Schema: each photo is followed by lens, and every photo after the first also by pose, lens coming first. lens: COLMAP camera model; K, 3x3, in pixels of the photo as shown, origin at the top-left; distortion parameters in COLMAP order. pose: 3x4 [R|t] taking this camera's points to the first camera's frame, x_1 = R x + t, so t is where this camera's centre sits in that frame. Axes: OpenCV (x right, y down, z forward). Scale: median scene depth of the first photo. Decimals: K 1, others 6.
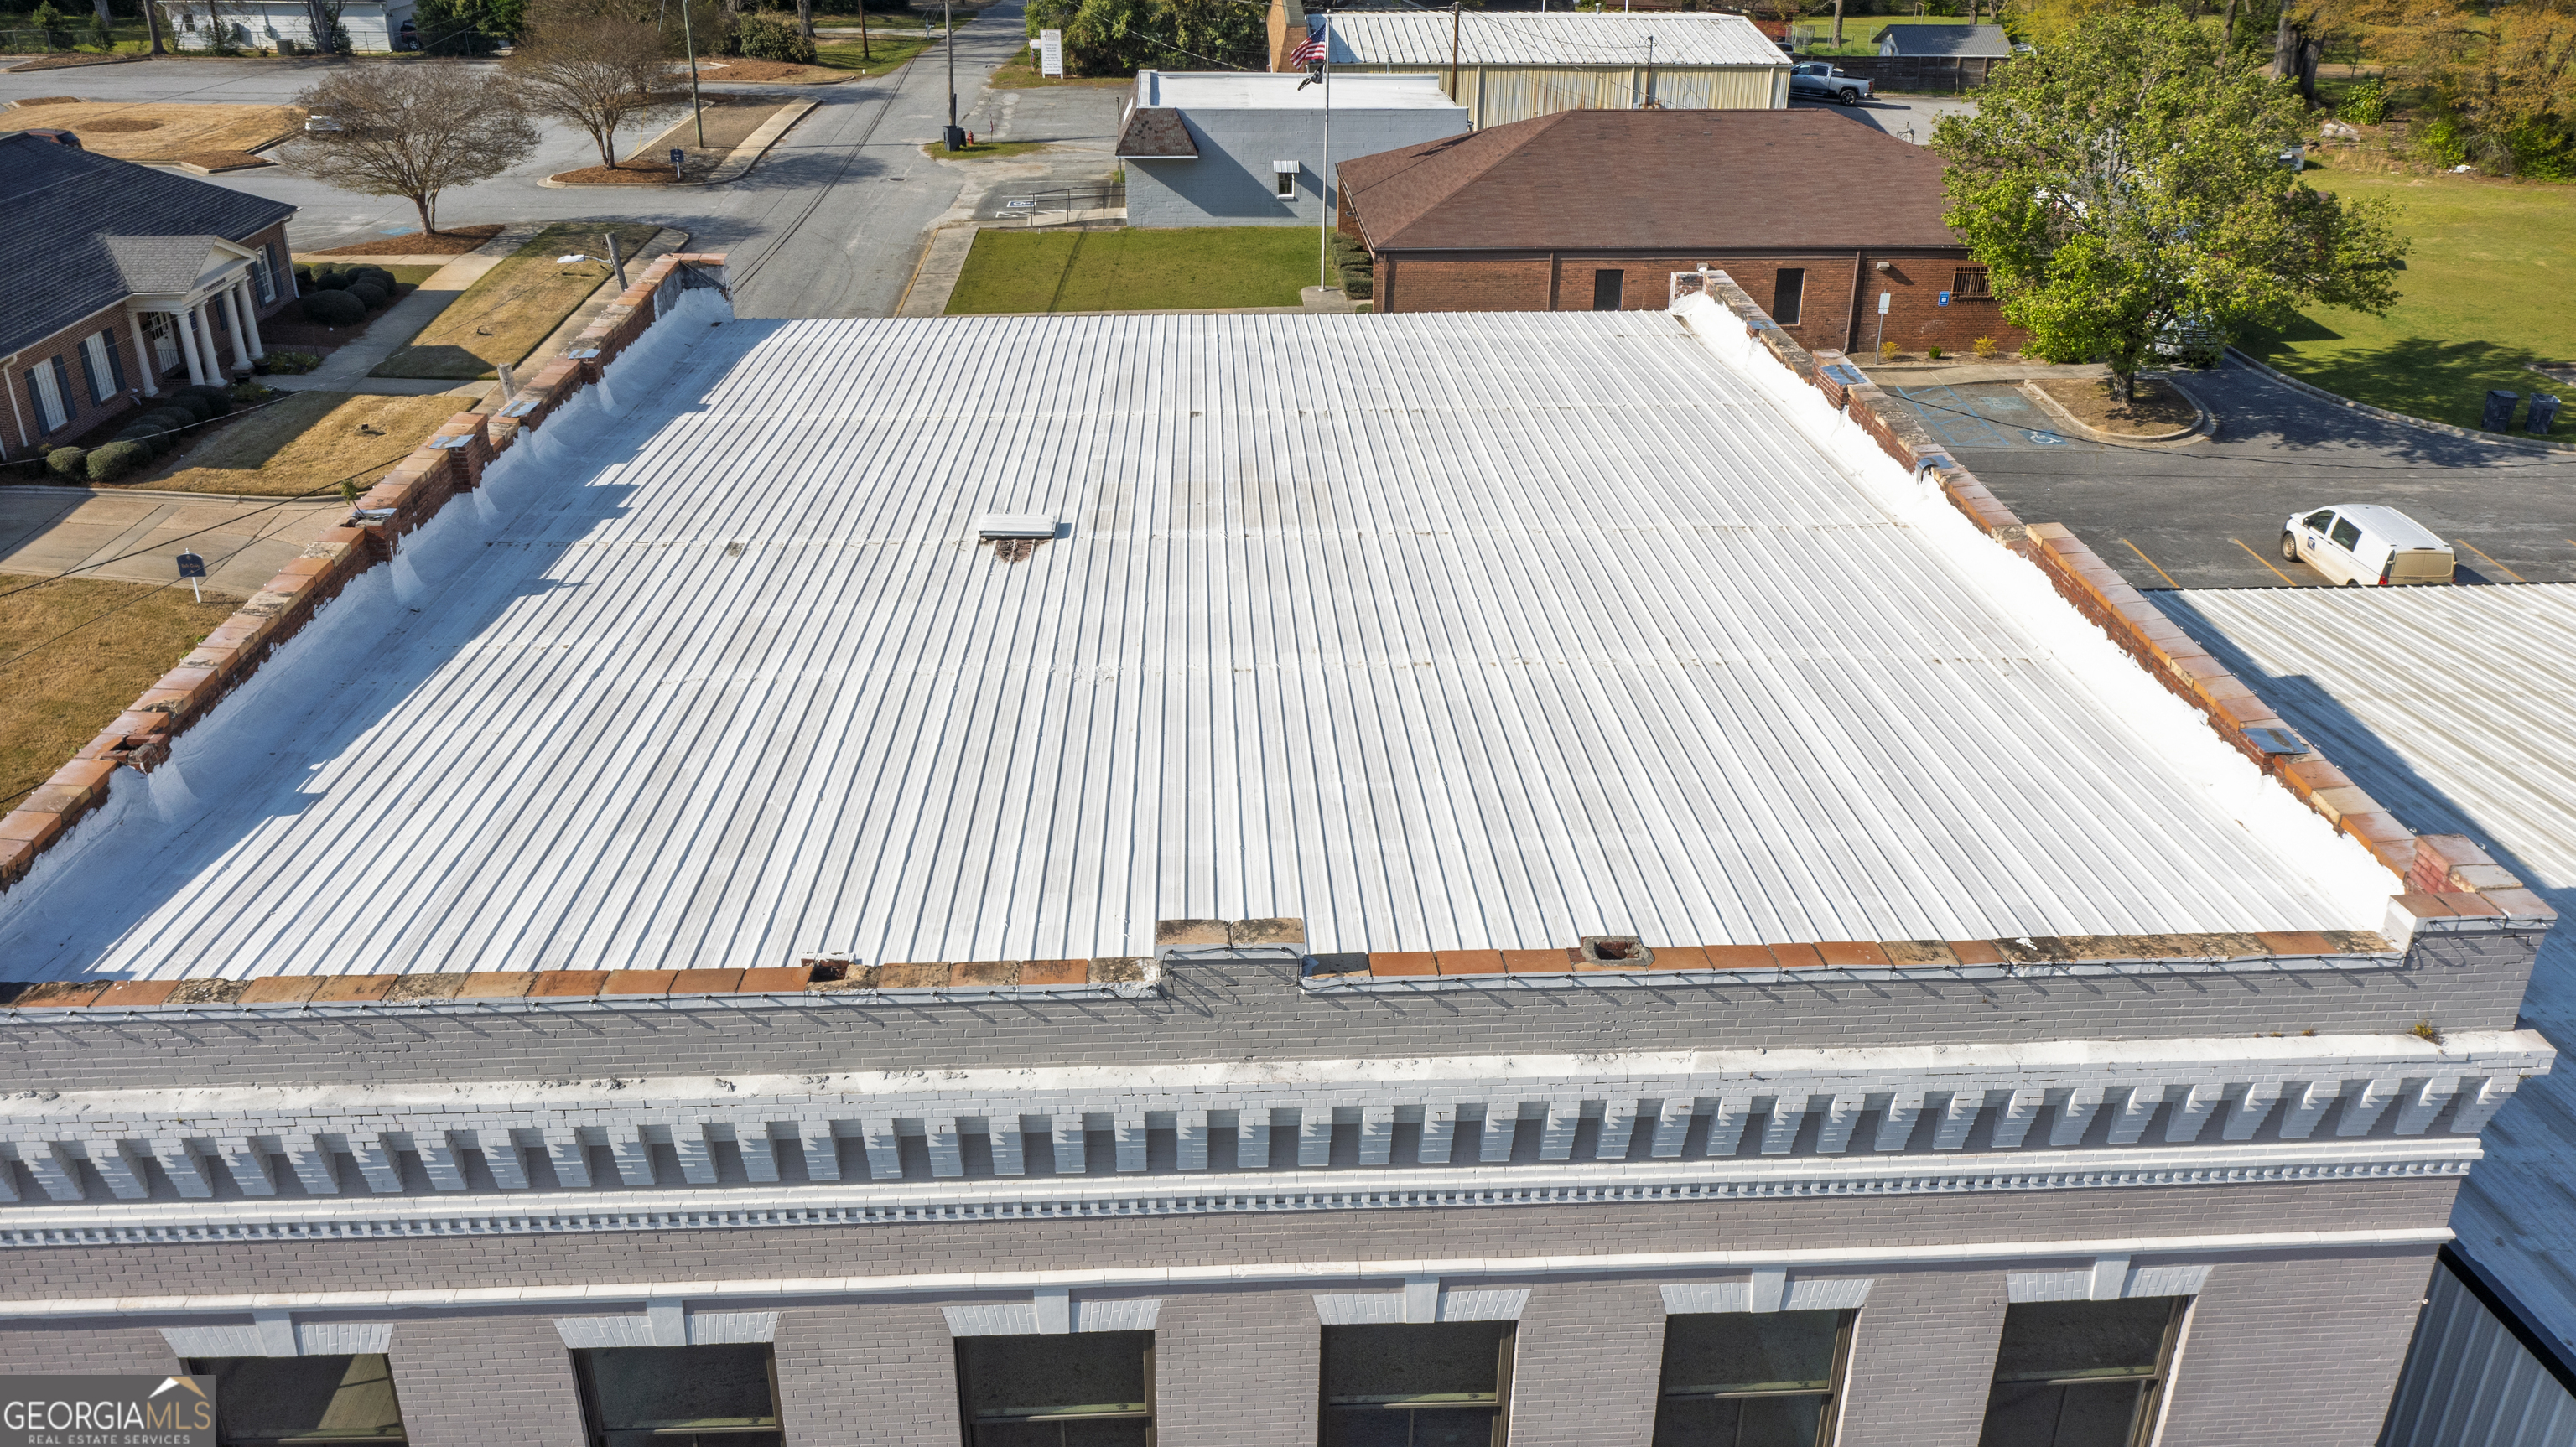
lens RADIAL K [[2053.6, 0, 1286.5], [0, 2053.6, 711.7], [0, 0, 1]] dist [-0.010565, 0.016183]
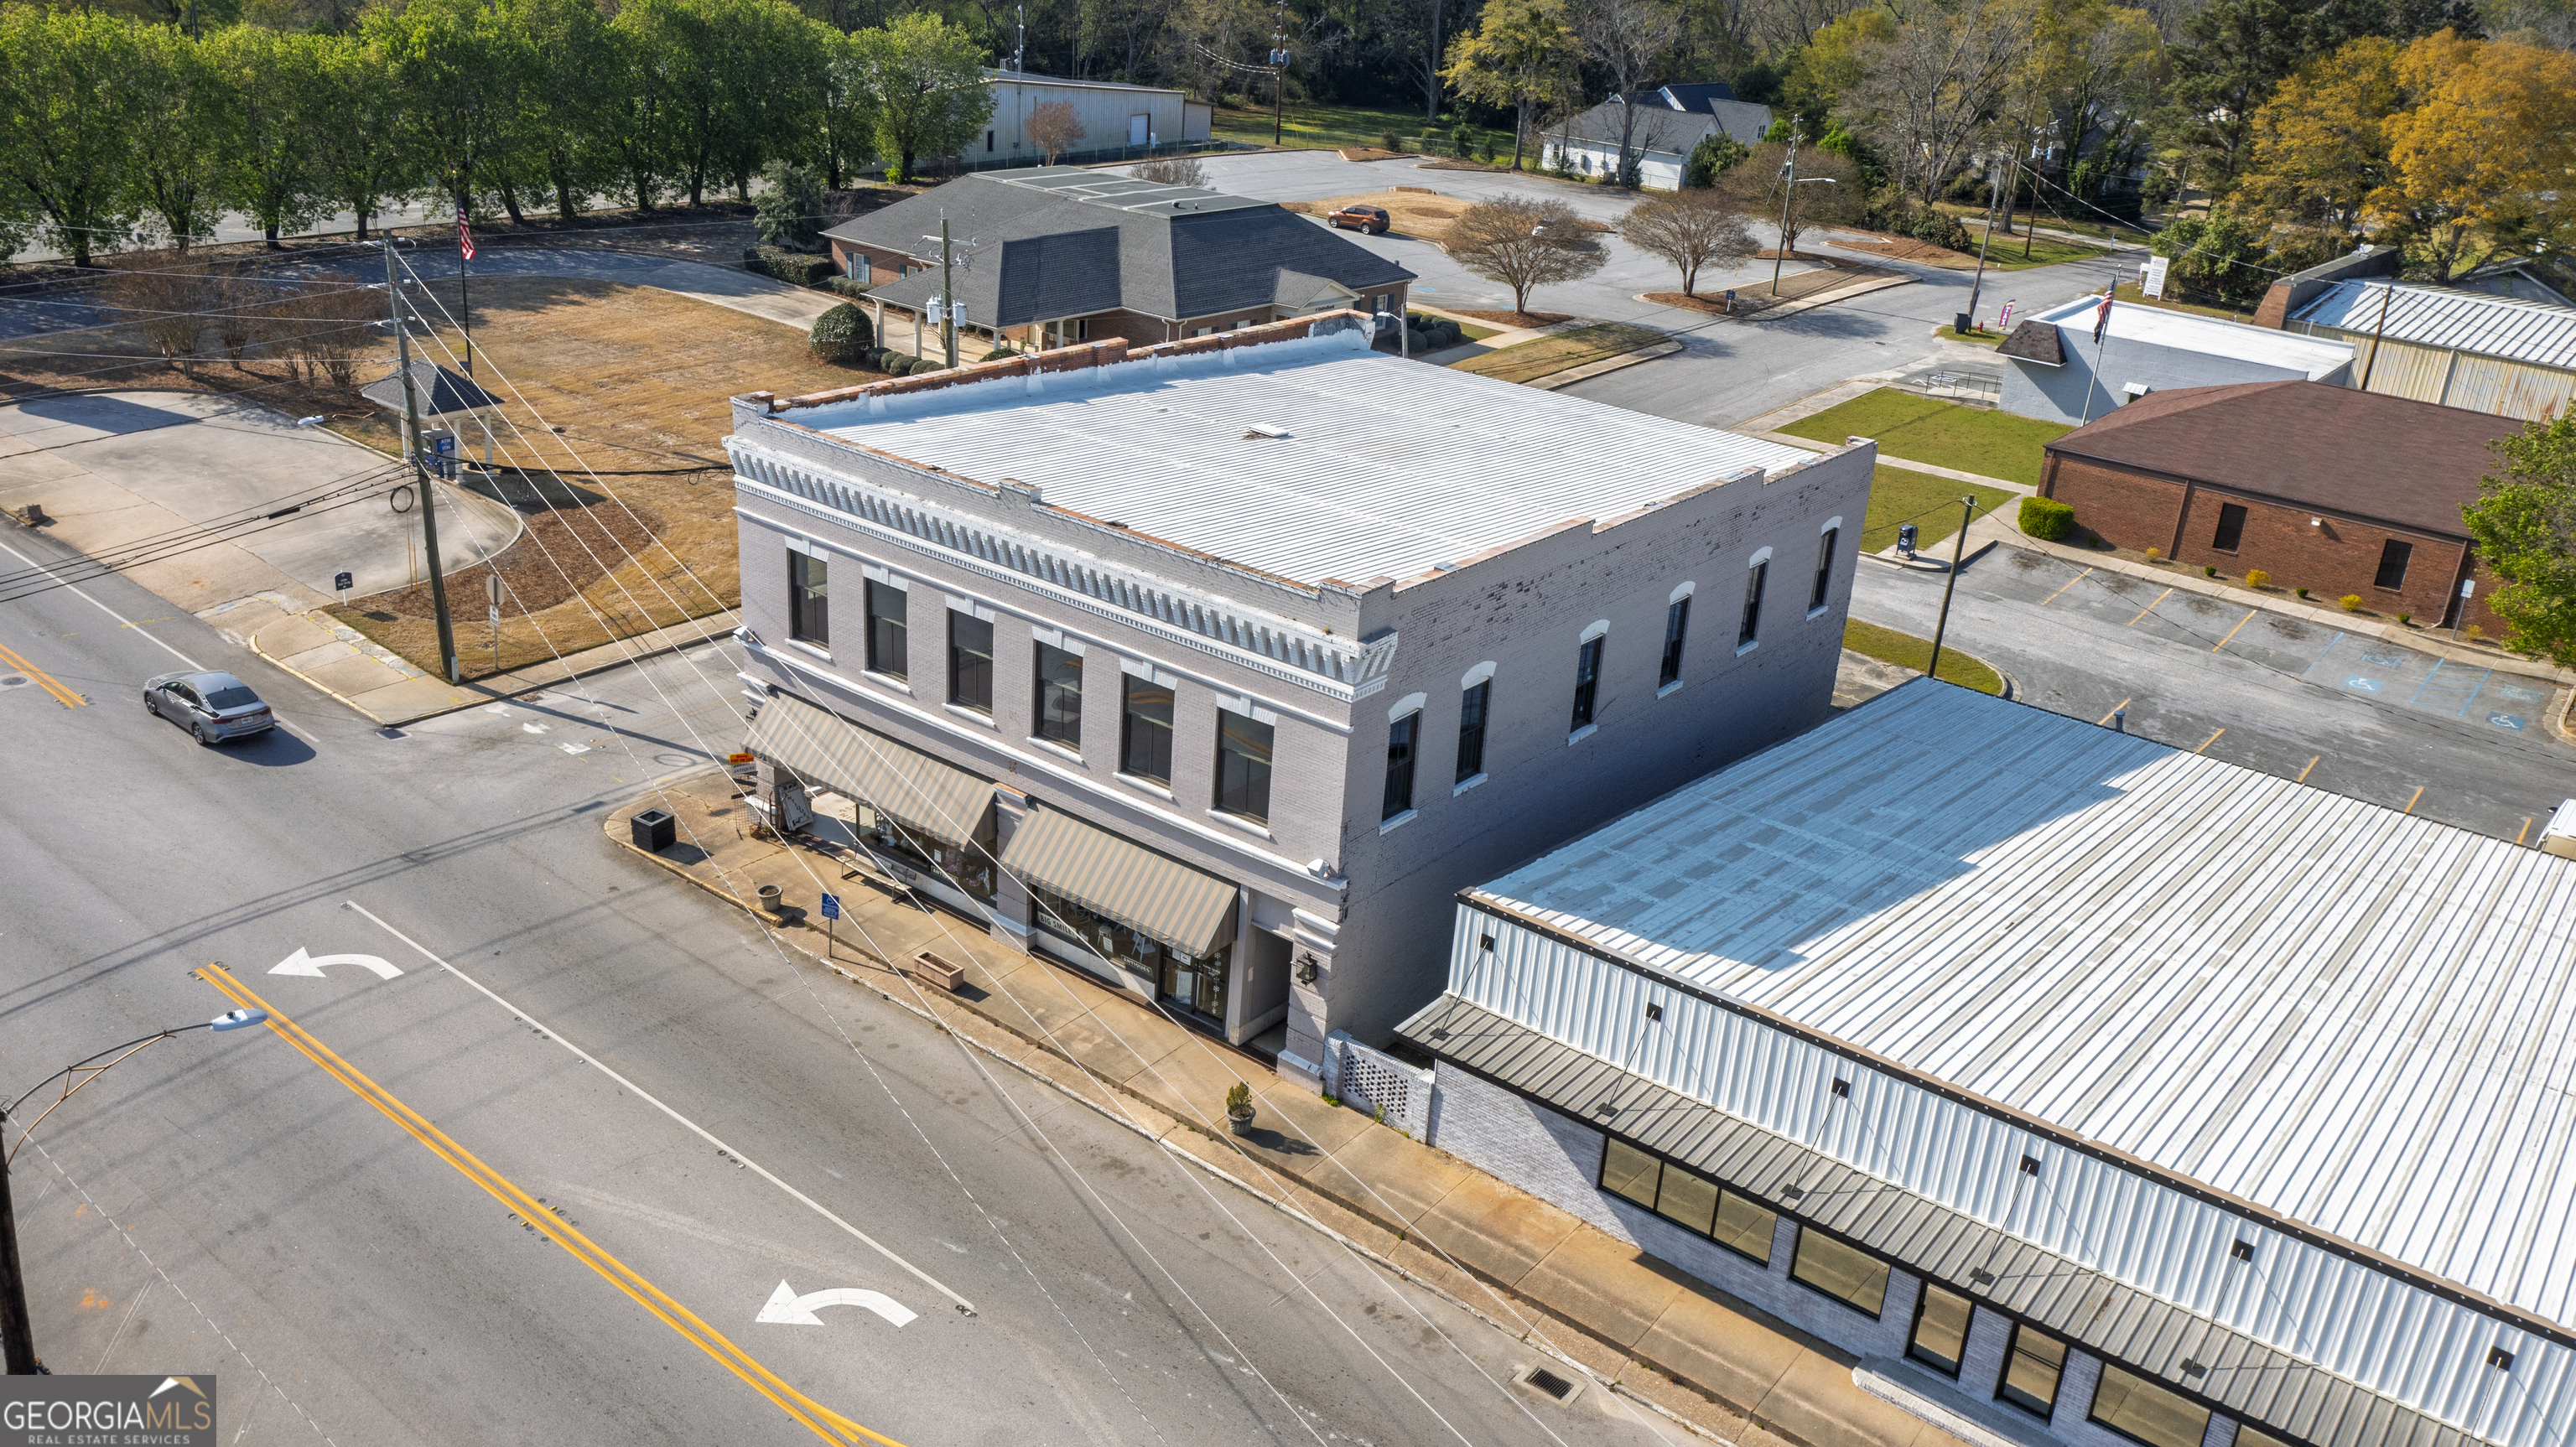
lens RADIAL K [[2053.6, 0, 1304.5], [0, 2053.6, 712.3], [0, 0, 1]] dist [-0.010565, 0.016183]
pose [[0.757640, 0.292037, -0.583692, 0.391380], [-0.333526, 0.941960, 0.038367, 0.029721], [0.561019, 0.165608, 0.811068, -0.218204]]
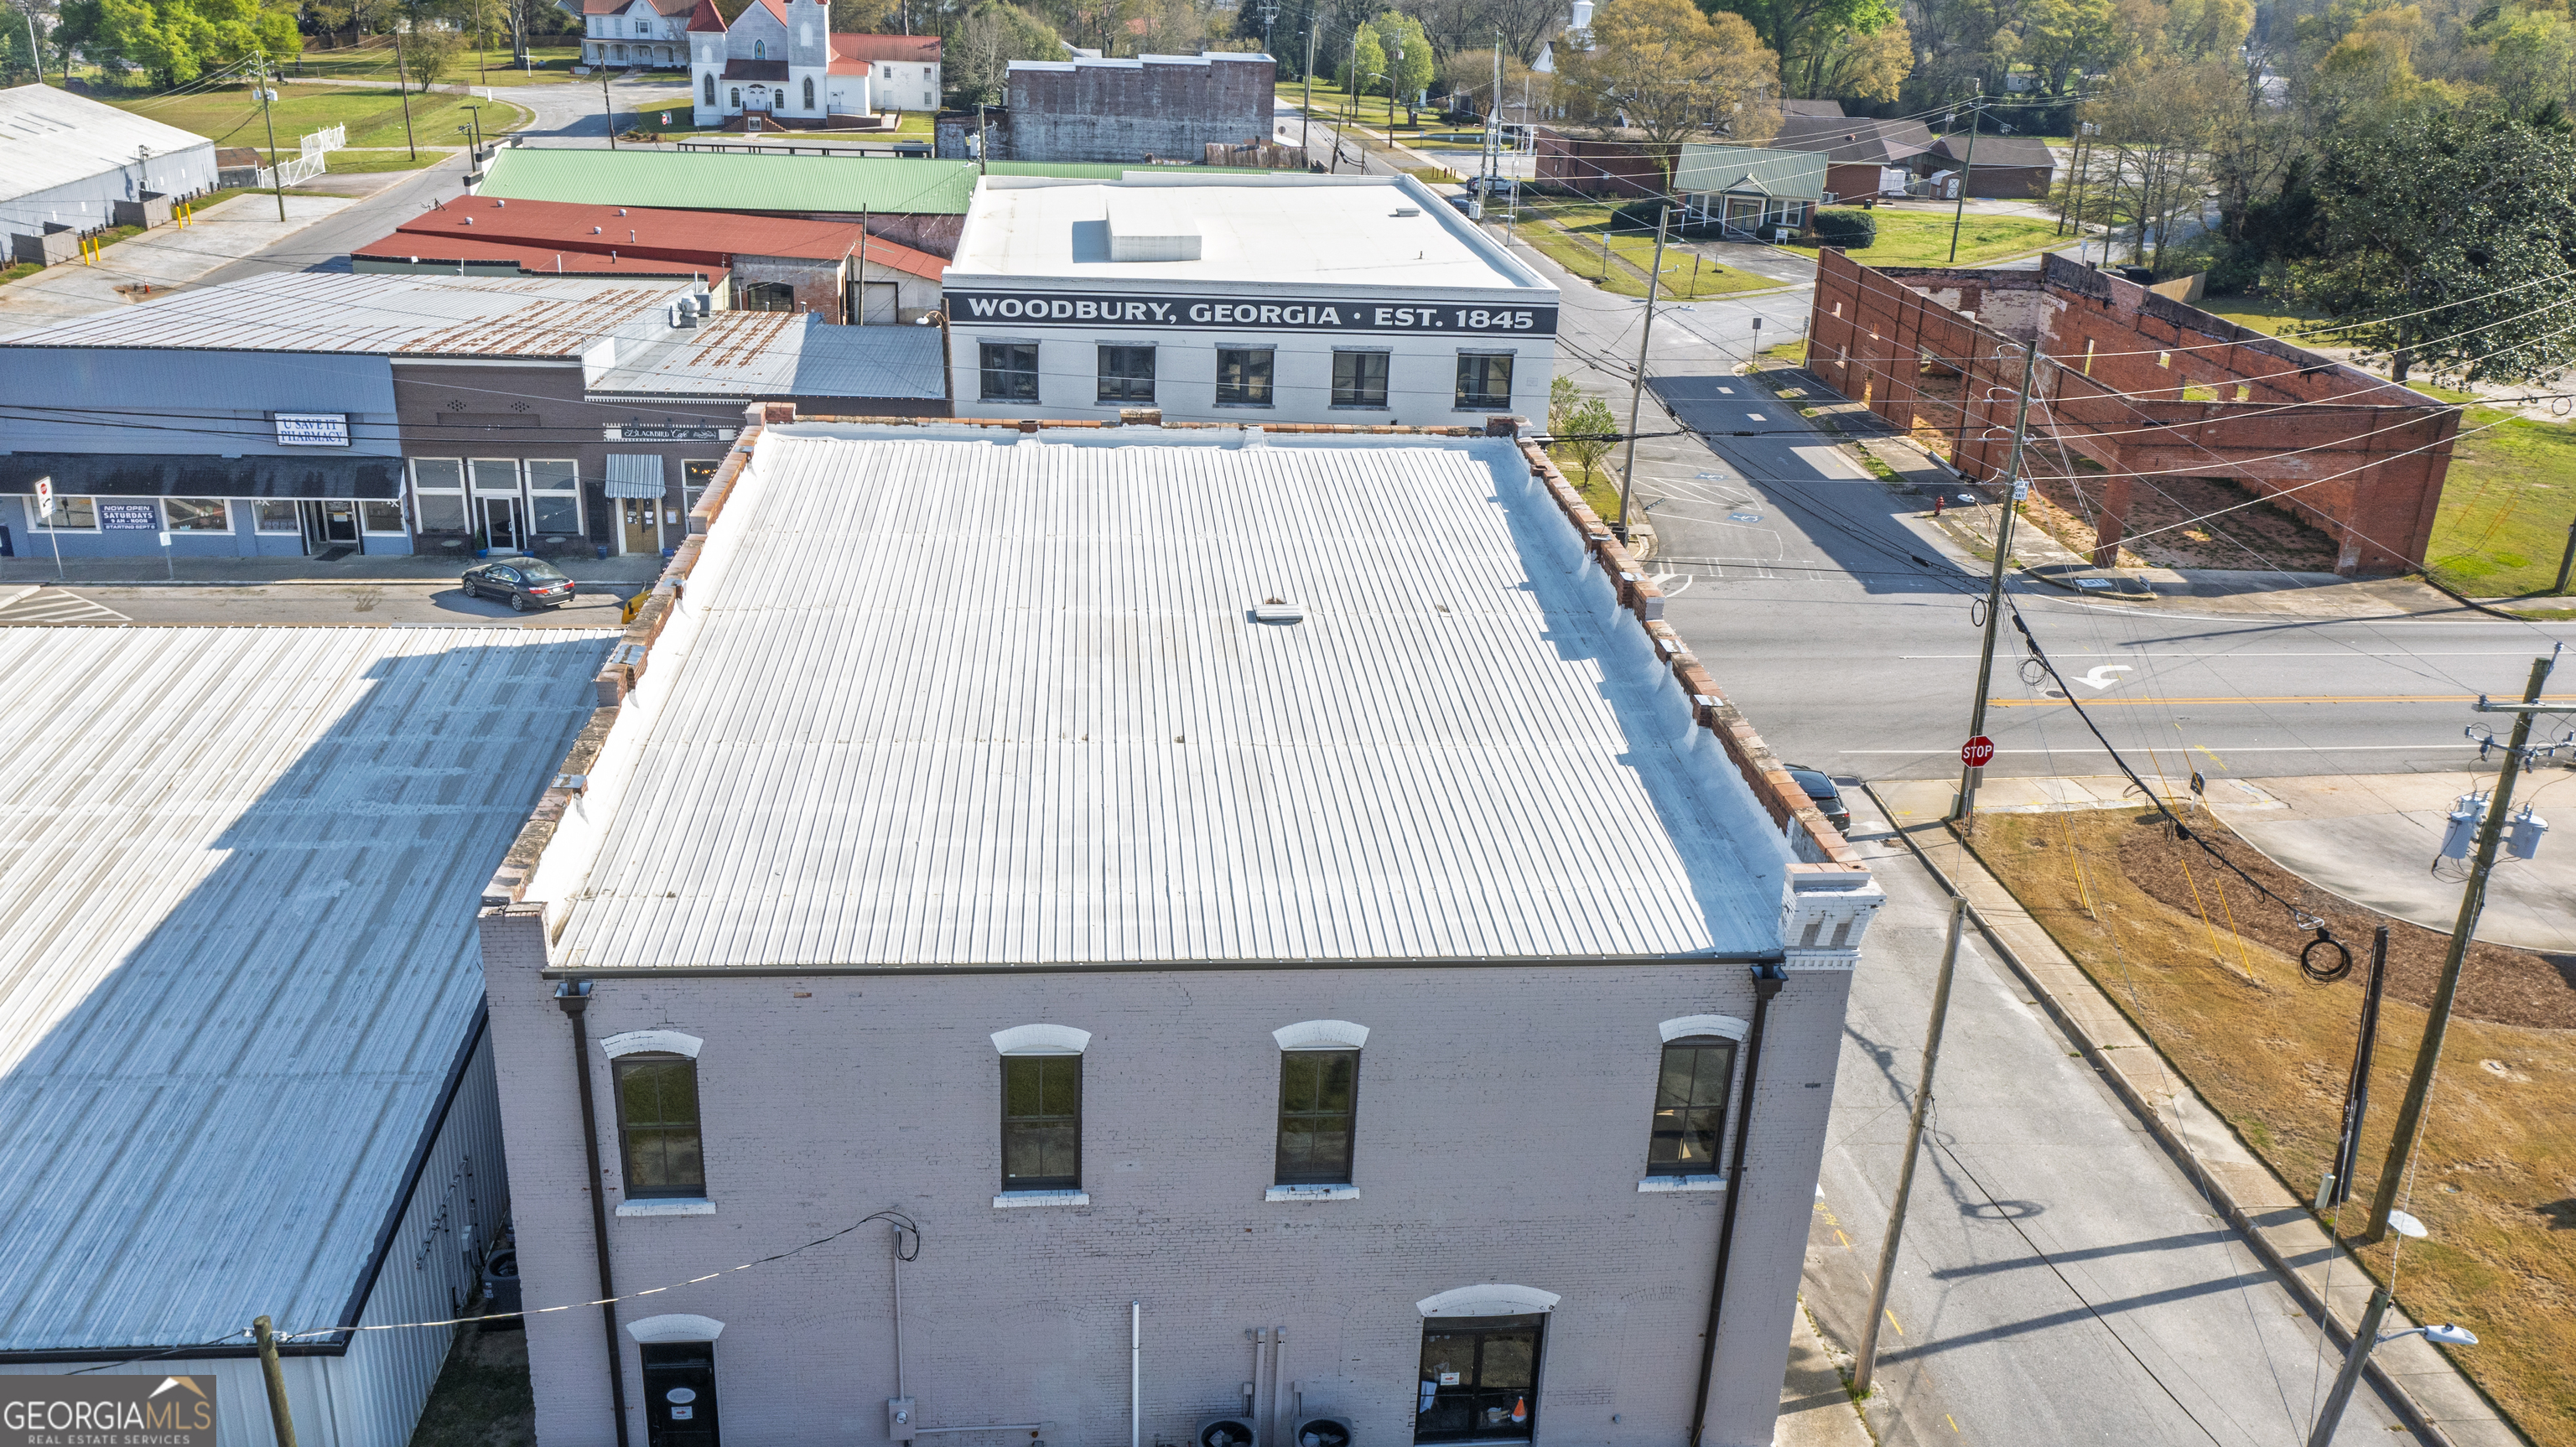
lens RADIAL K [[2053.6, 0, 1297.7], [0, 2053.6, 769.8], [0, 0, 1]] dist [-0.010565, 0.016183]
pose [[-0.997455, -0.022005, -0.067824, -0.012267], [-0.065026, 0.670987, 0.738612, -0.368431], [0.029256, 0.741142, -0.670710, 0.670368]]
